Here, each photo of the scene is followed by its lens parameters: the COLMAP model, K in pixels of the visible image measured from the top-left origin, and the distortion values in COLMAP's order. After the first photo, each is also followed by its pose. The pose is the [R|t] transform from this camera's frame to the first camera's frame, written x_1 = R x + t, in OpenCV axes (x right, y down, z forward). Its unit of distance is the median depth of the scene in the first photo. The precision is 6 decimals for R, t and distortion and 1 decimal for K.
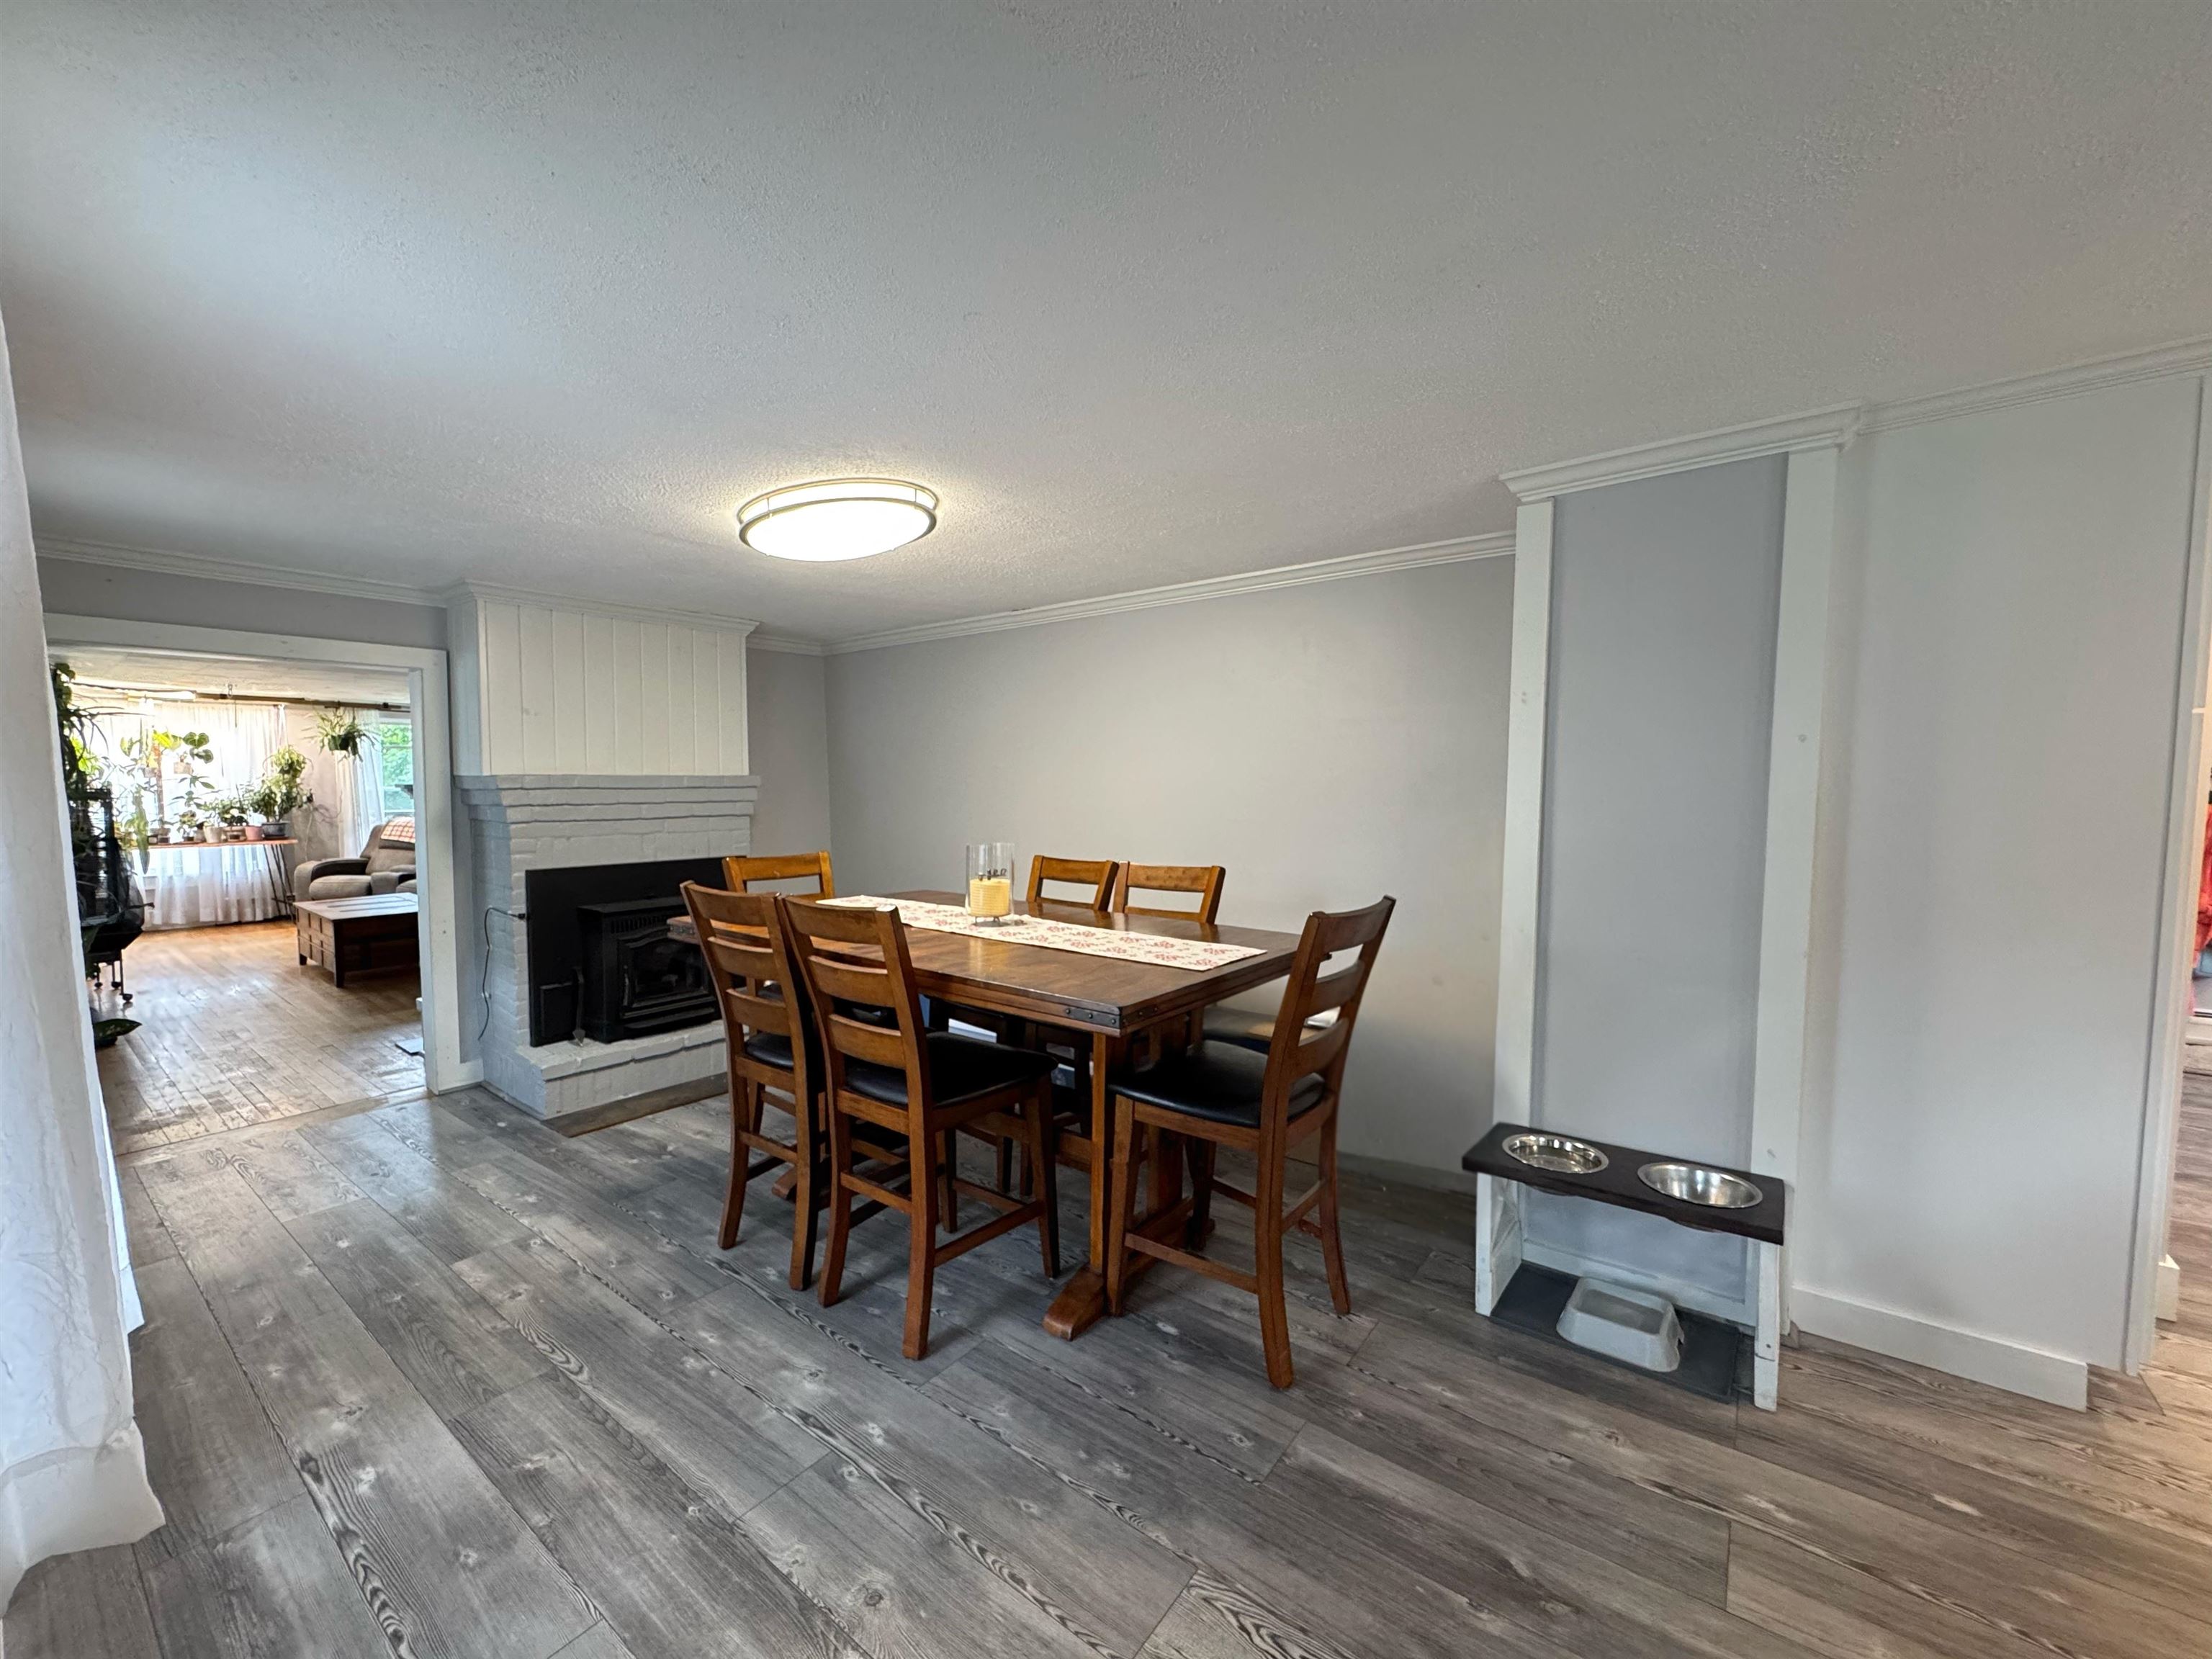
lens RADIAL K [[888.5, 0, 1116.1], [0, 888.5, 826.2], [0, 0, 1]] dist [0.003476, -0.000403]
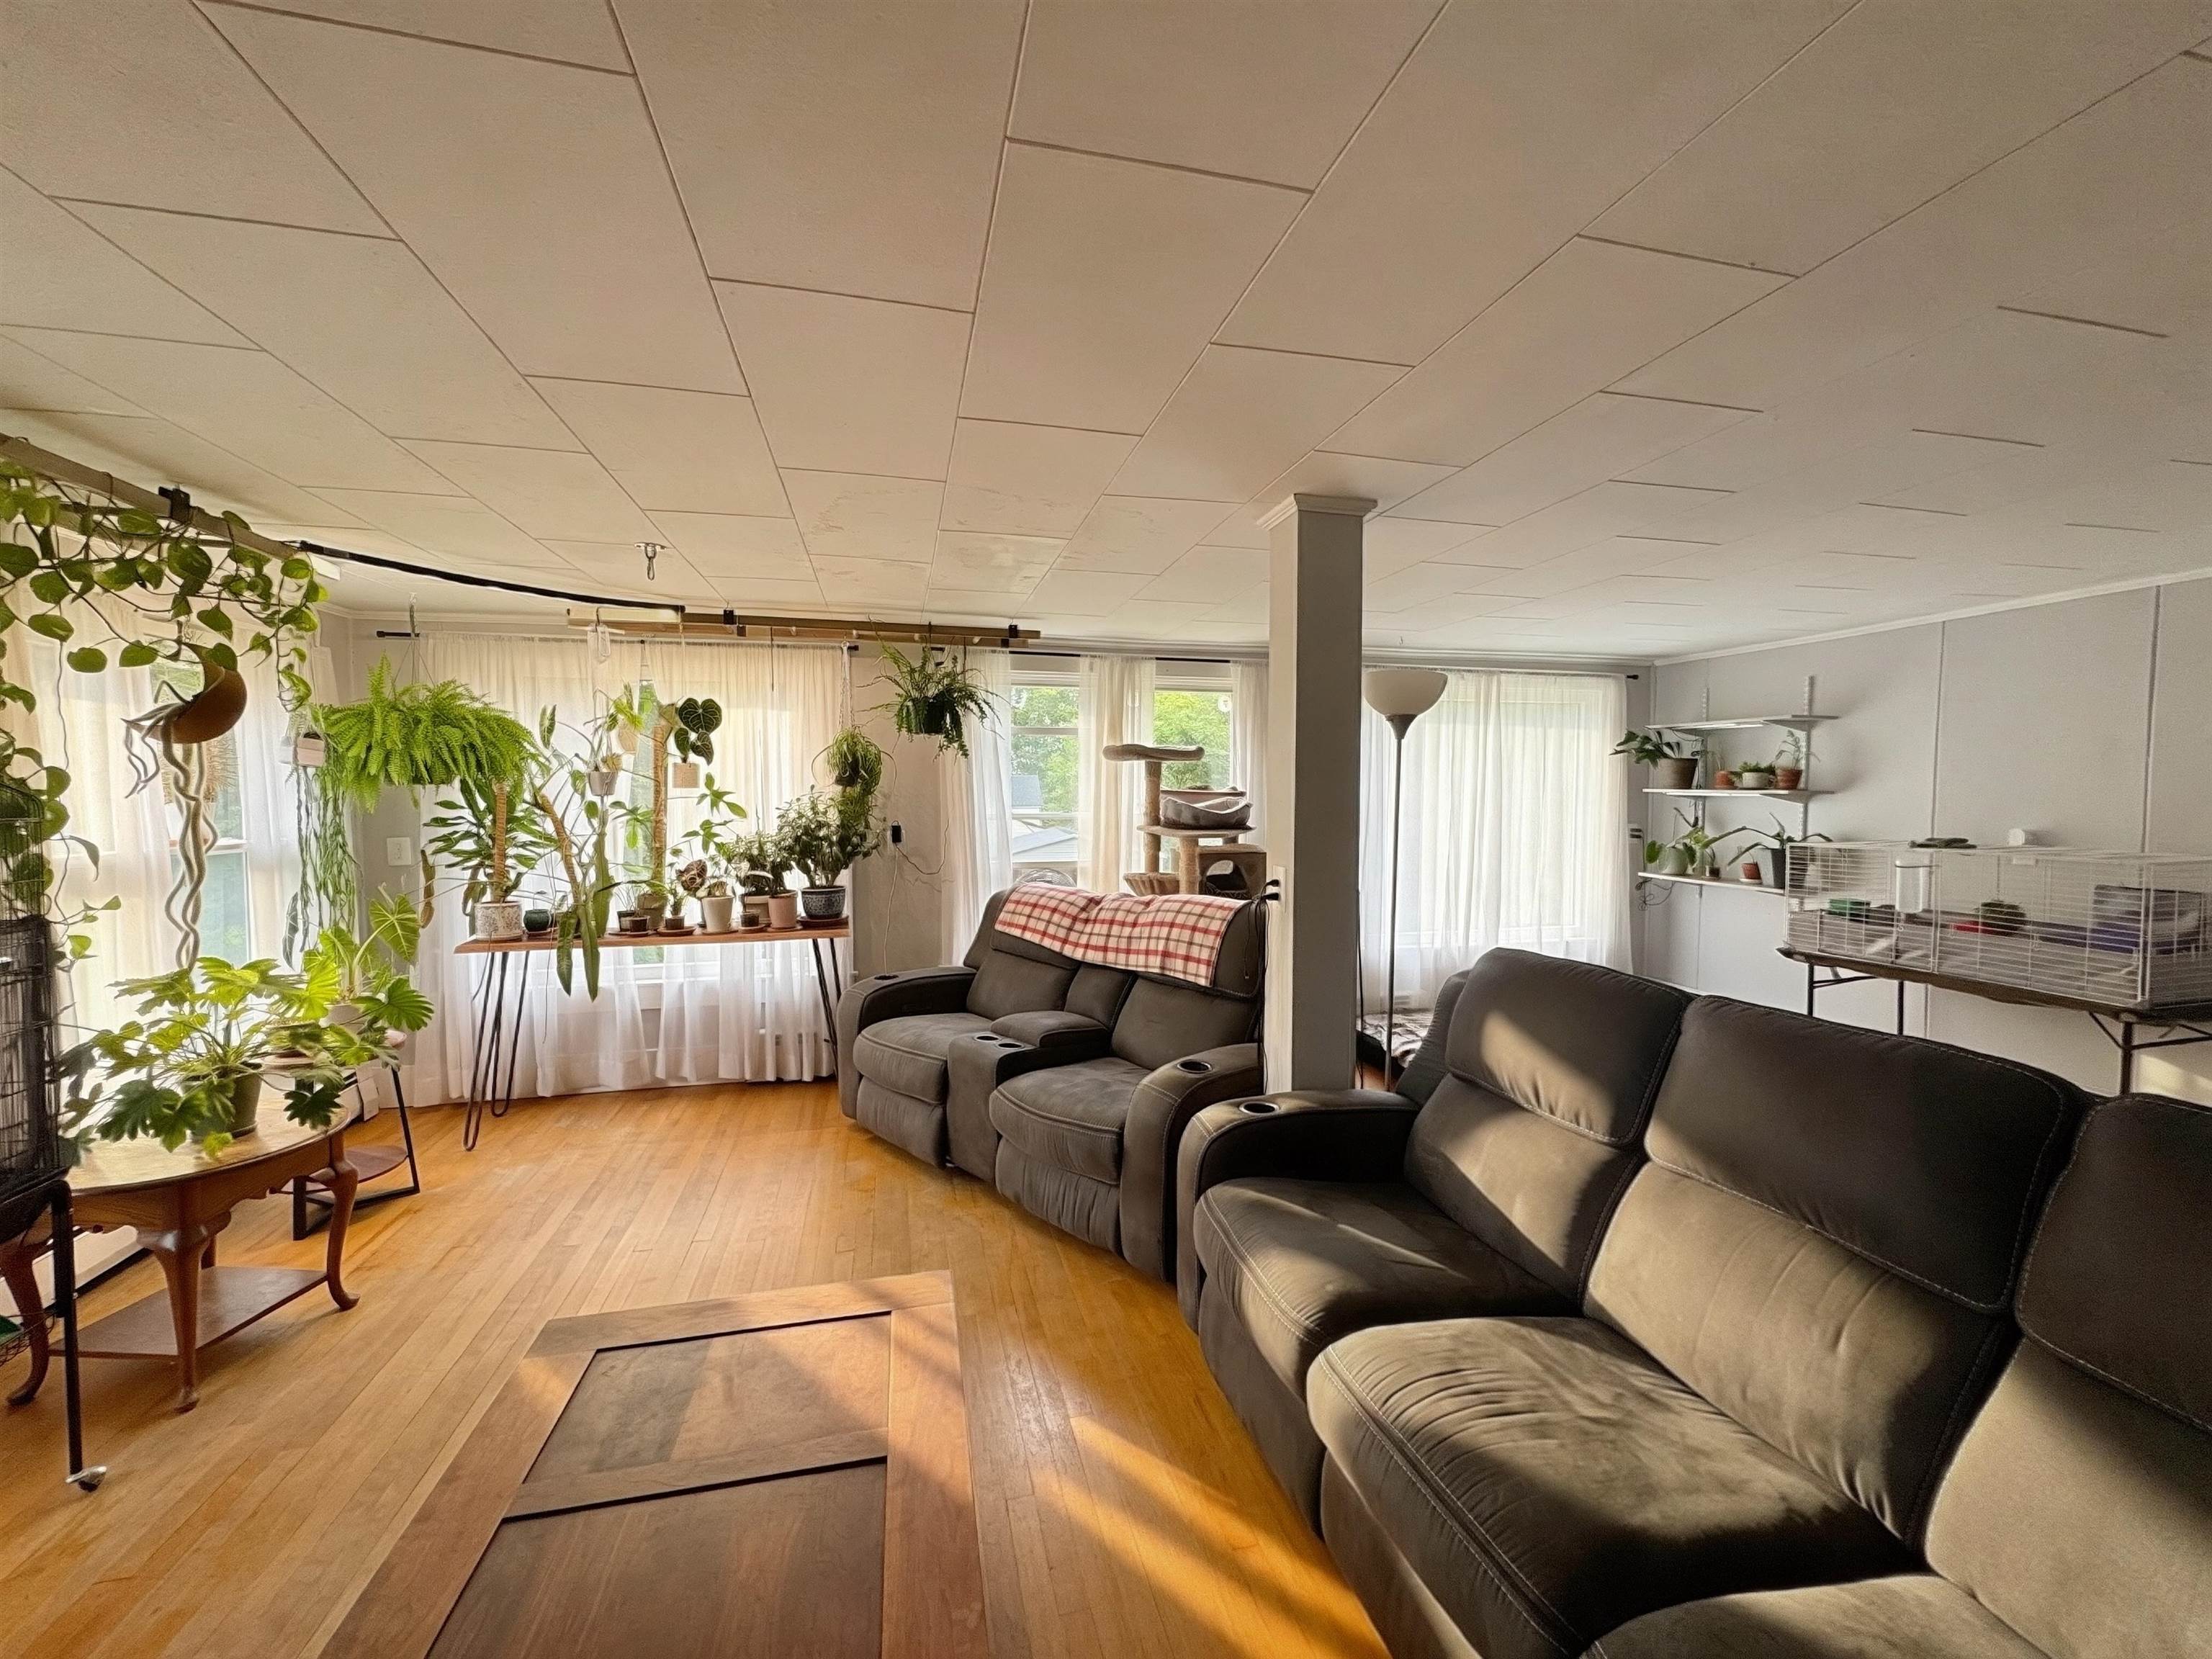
lens RADIAL K [[888.5, 0, 1105.7], [0, 888.5, 833.0], [0, 0, 1]] dist [0.003476, -0.000403]
pose [[0.770306, 0.033153, -0.636812, -0.531499], [-0.035747, 0.999322, 0.008786, -0.043369], [0.636672, 0.015996, 0.770969, 0.732830]]
